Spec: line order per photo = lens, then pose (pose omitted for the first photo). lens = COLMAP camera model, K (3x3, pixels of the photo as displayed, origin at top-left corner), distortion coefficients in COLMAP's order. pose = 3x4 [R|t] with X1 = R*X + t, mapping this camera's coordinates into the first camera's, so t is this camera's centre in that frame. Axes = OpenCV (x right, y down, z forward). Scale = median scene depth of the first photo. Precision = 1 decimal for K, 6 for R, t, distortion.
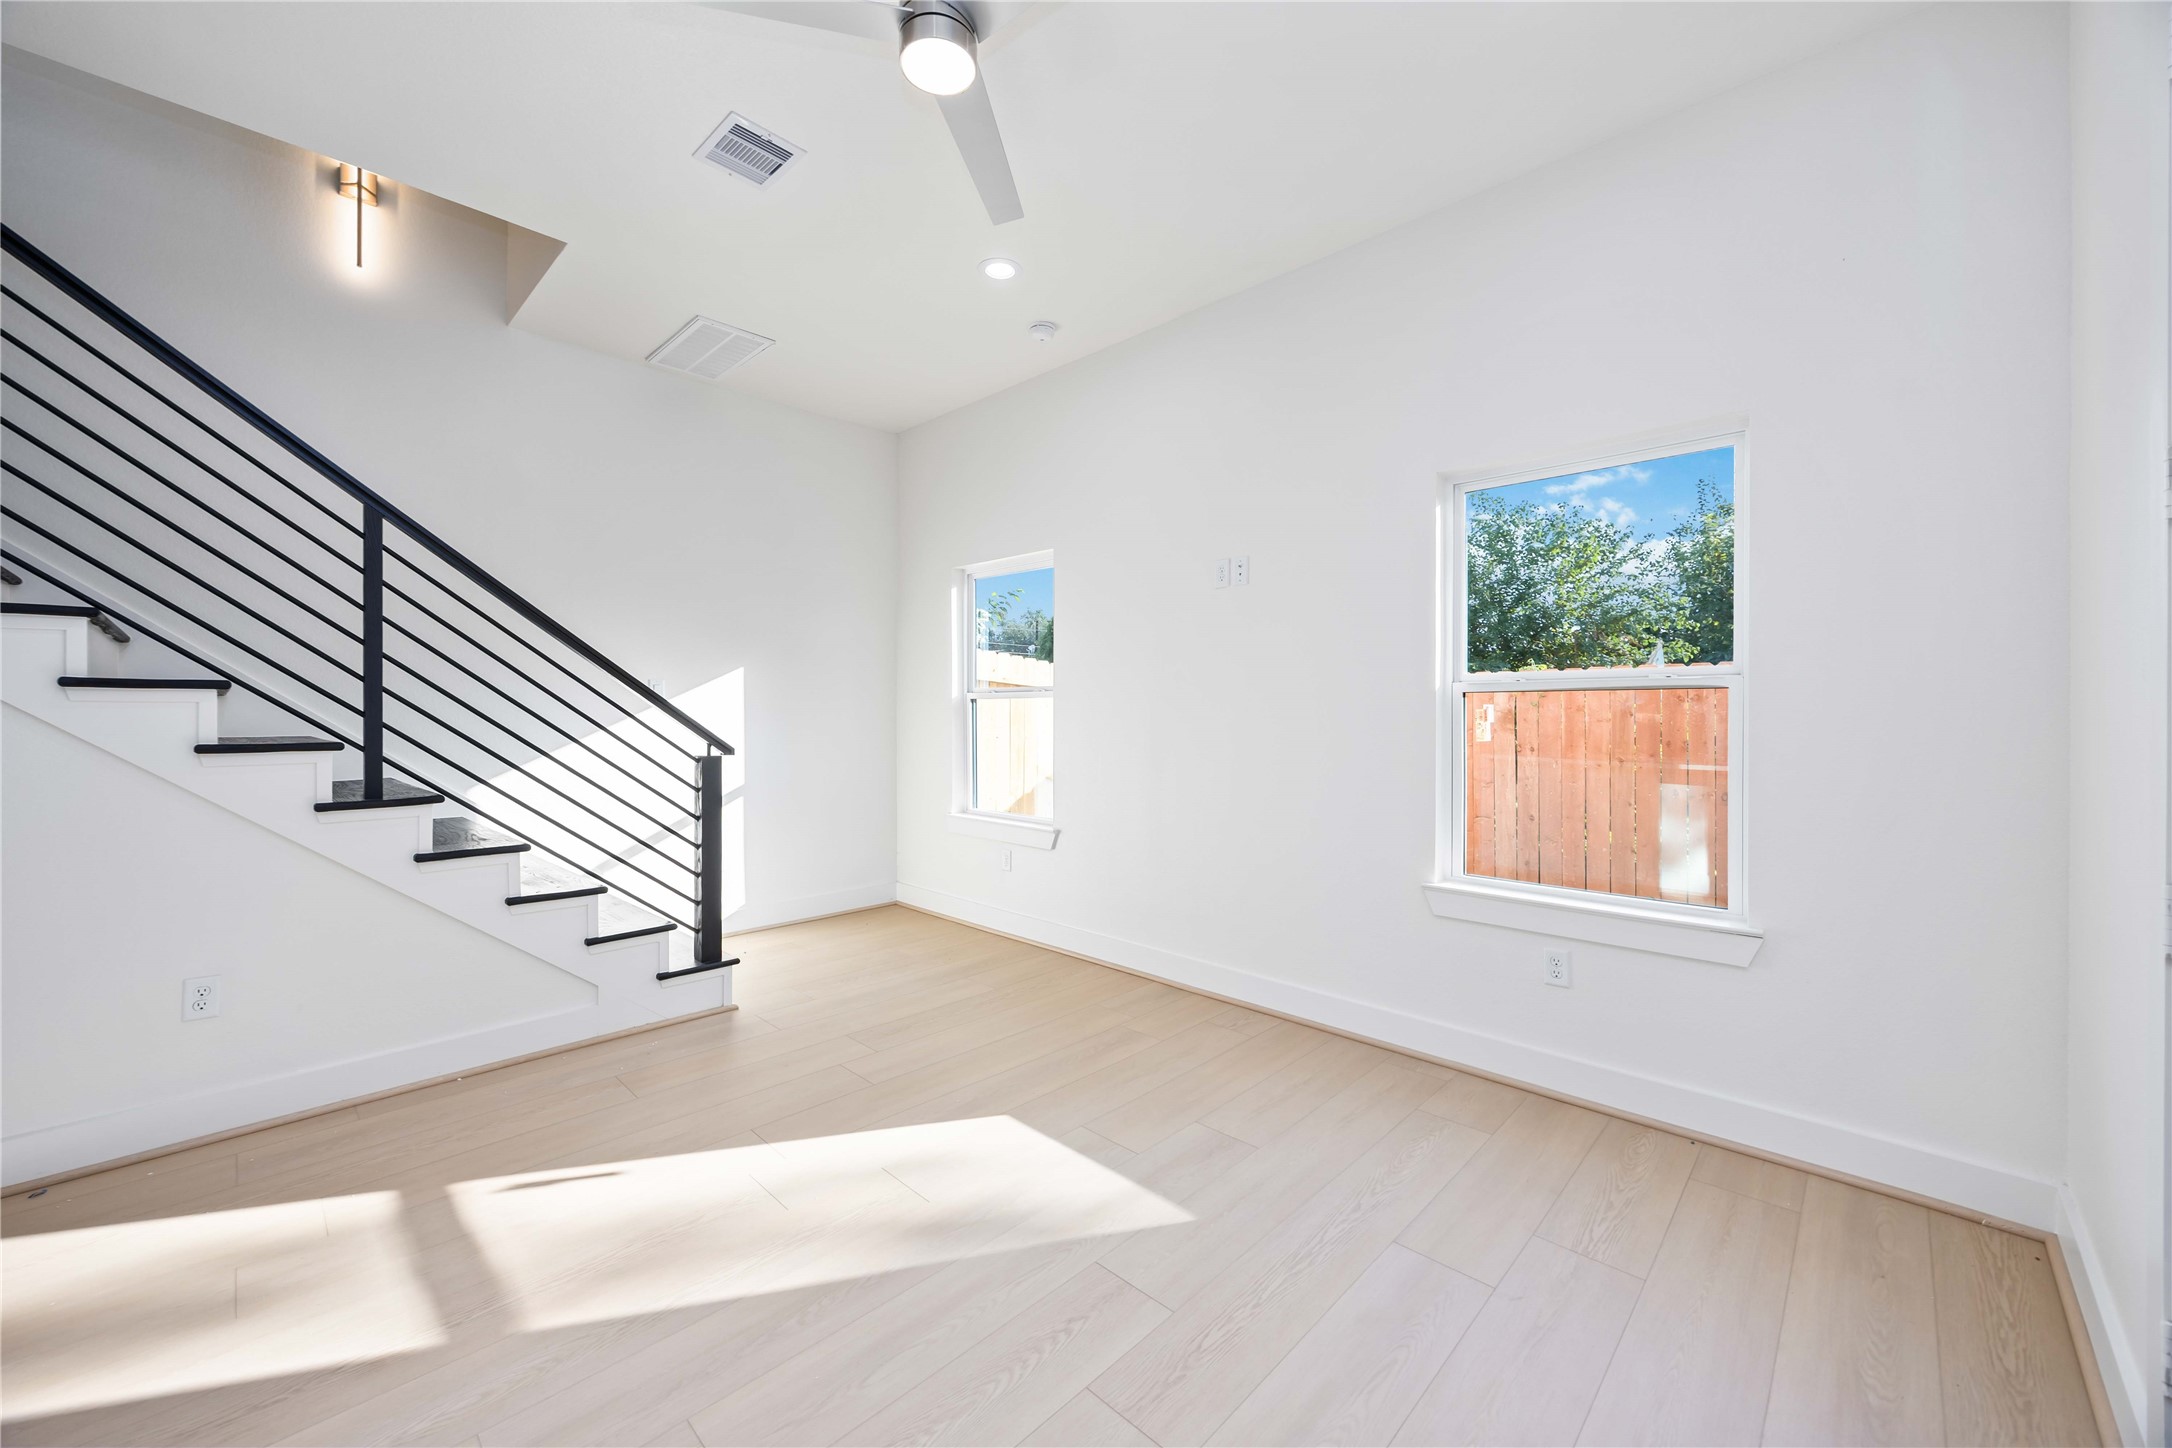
lens RADIAL K [[827.8, 0, 1082.3], [0, 827.8, 712.5], [0, 0, 1]] dist [-0.001360, 0.000003]
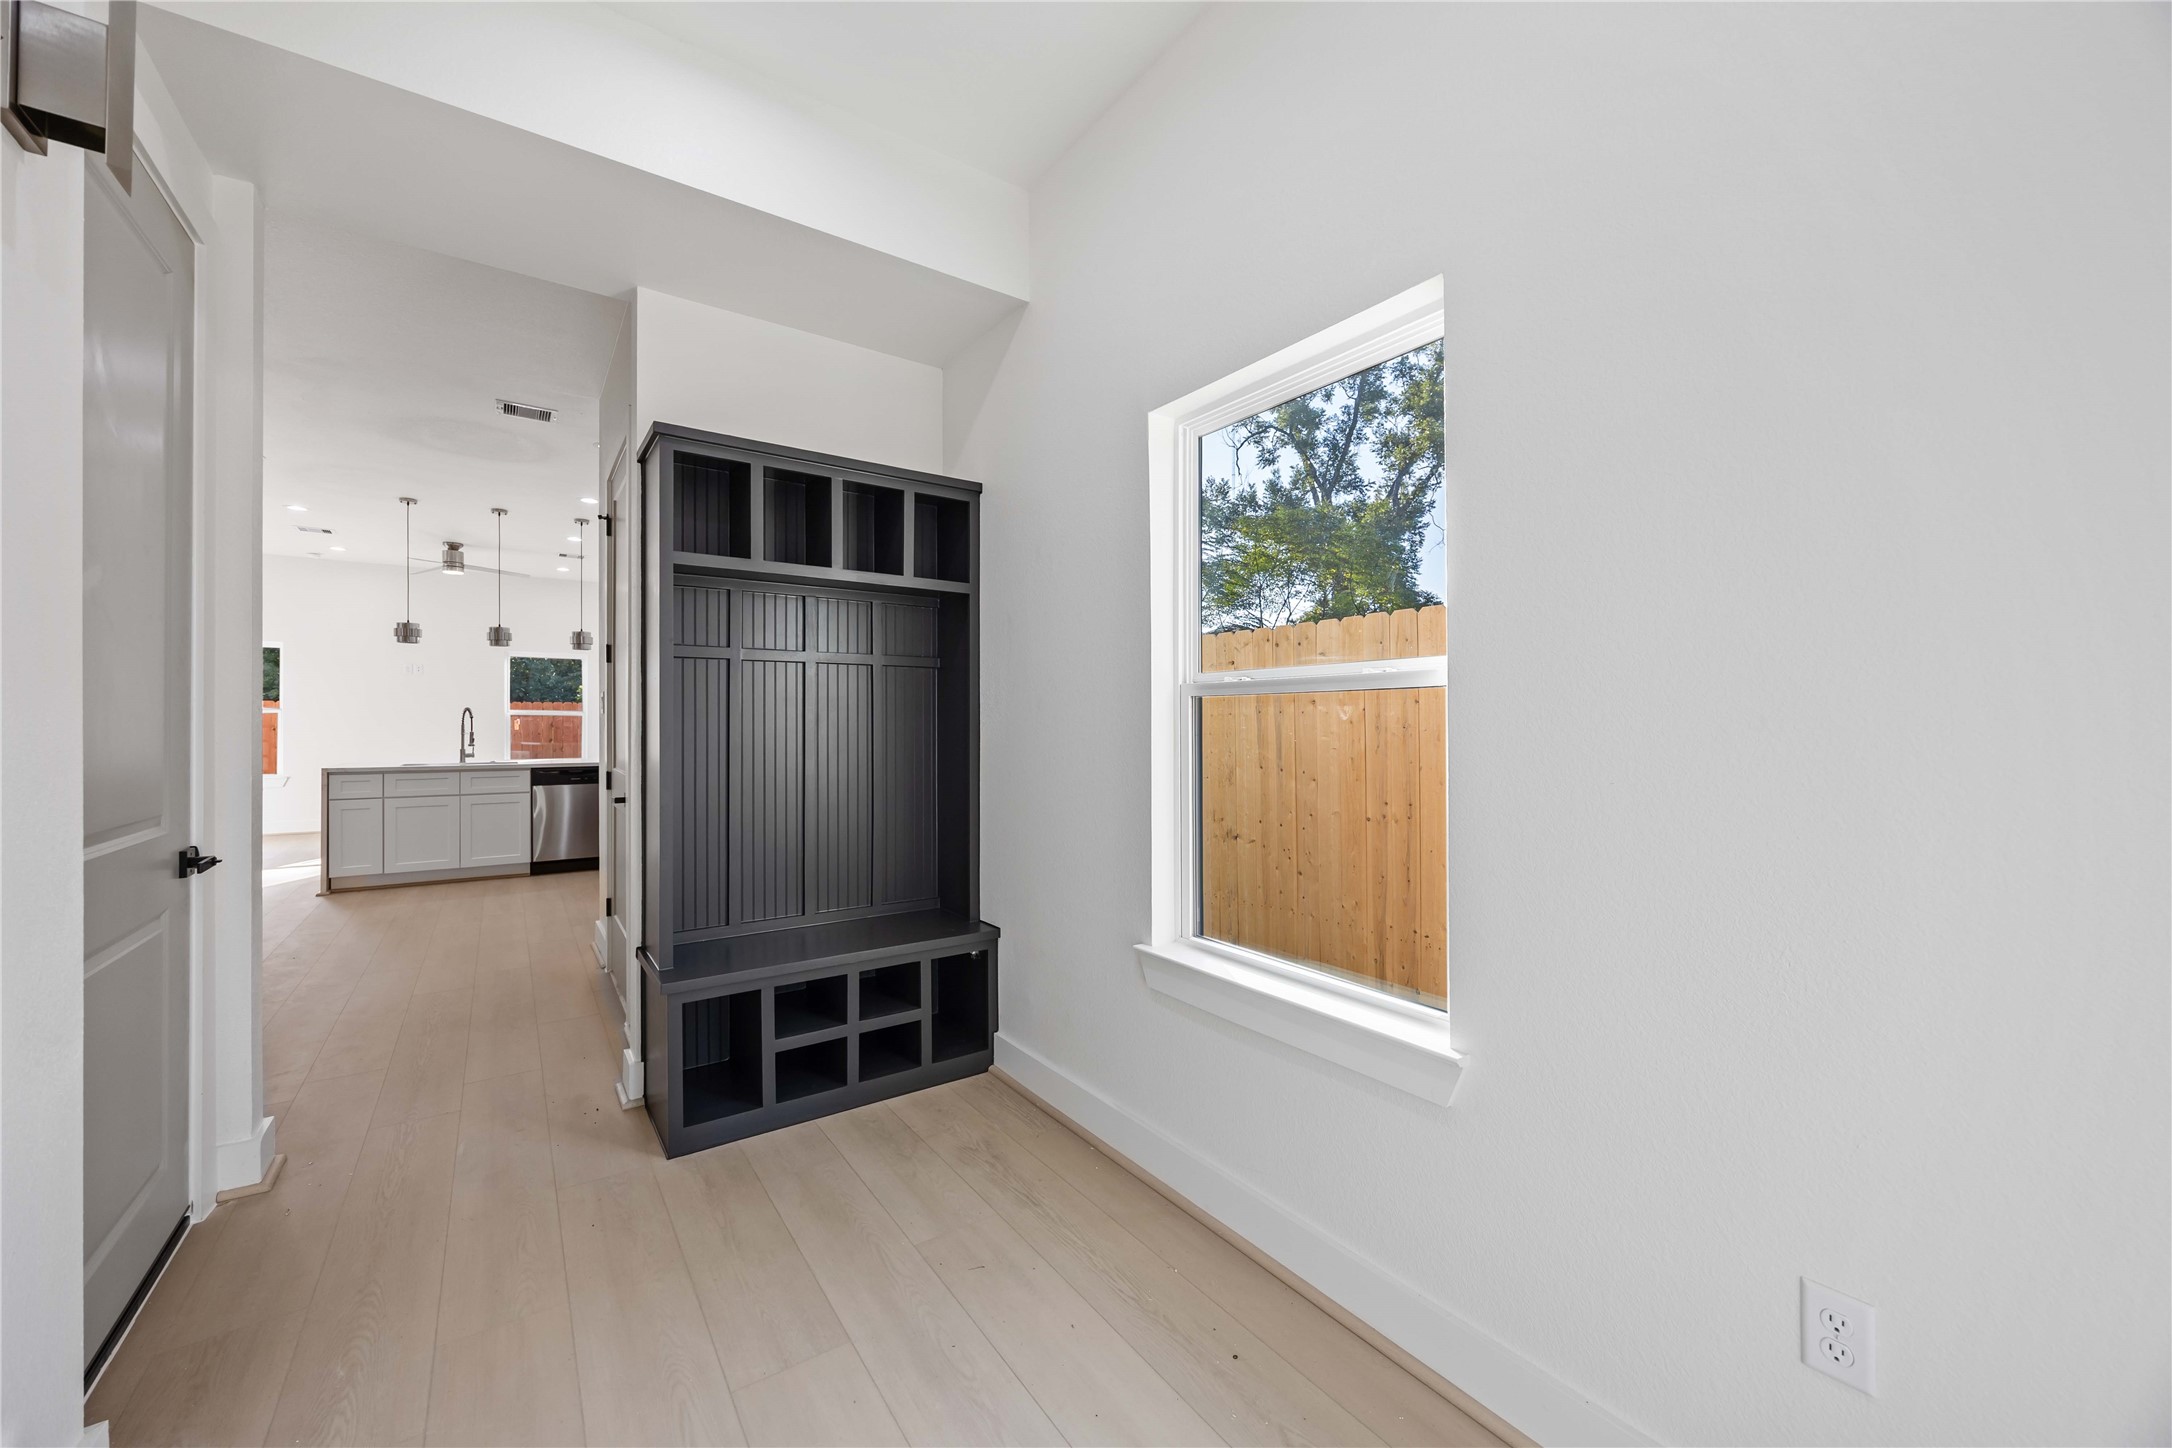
lens RADIAL K [[827.8, 0, 1082.3], [0, 827.8, 712.5], [0, 0, 1]] dist [-0.001360, 0.000003]
pose [[0.179307, 0.011763, 0.983723, -2.496934], [0.005321, 0.999902, -0.012926, 0.021112], [-0.983779, 0.007552, 0.179226, -1.964675]]
